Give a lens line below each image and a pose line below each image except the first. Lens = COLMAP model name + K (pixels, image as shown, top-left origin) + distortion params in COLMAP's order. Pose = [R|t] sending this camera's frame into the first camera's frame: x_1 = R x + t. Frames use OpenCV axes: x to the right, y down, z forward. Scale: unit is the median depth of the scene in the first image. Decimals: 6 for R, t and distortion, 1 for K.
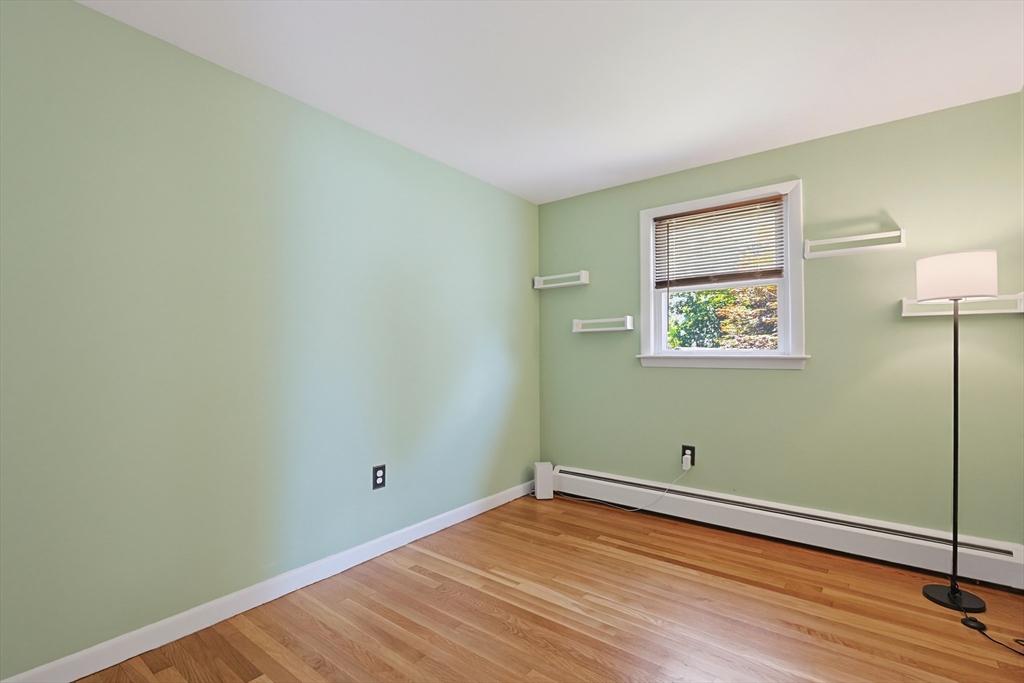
lens RADIAL K [[445.3, 0, 509.4], [0, 445.3, 347.8], [0, 0, 1]] dist [0.000304, 0.000069]
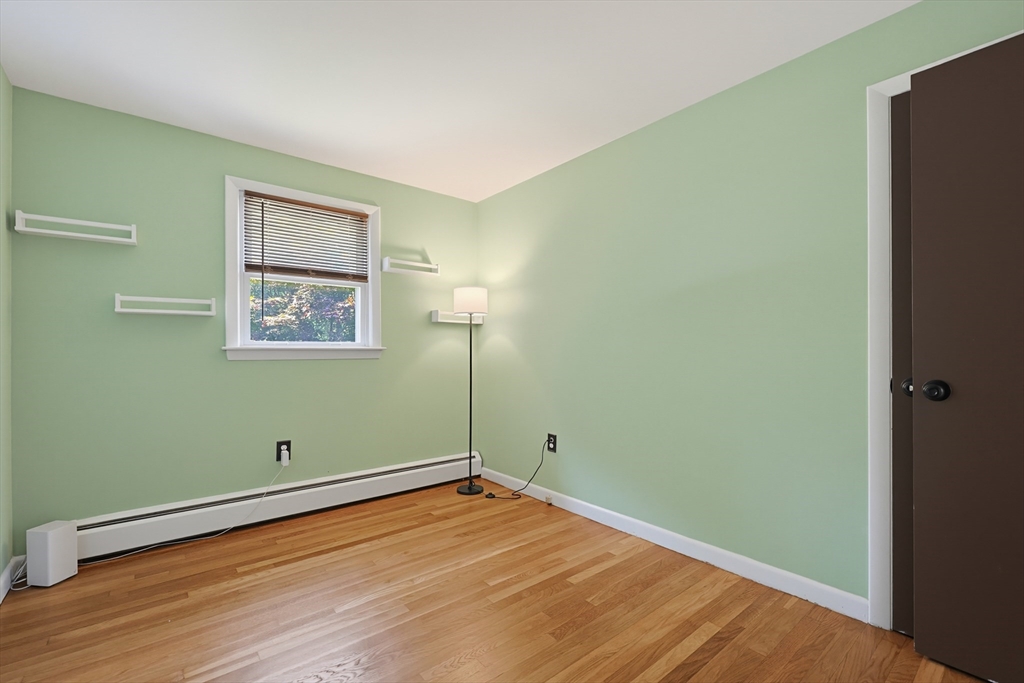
lens RADIAL K [[454.3, 0, 512.0], [0, 454.3, 341.5], [0, 0, 1]] dist [0.000222, 0.000106]
pose [[0.240497, 0.013218, 0.970560, -0.485675], [-0.017886, 0.999798, -0.009185, 0.005848], [-0.970485, -0.015151, 0.240685, 0.318399]]
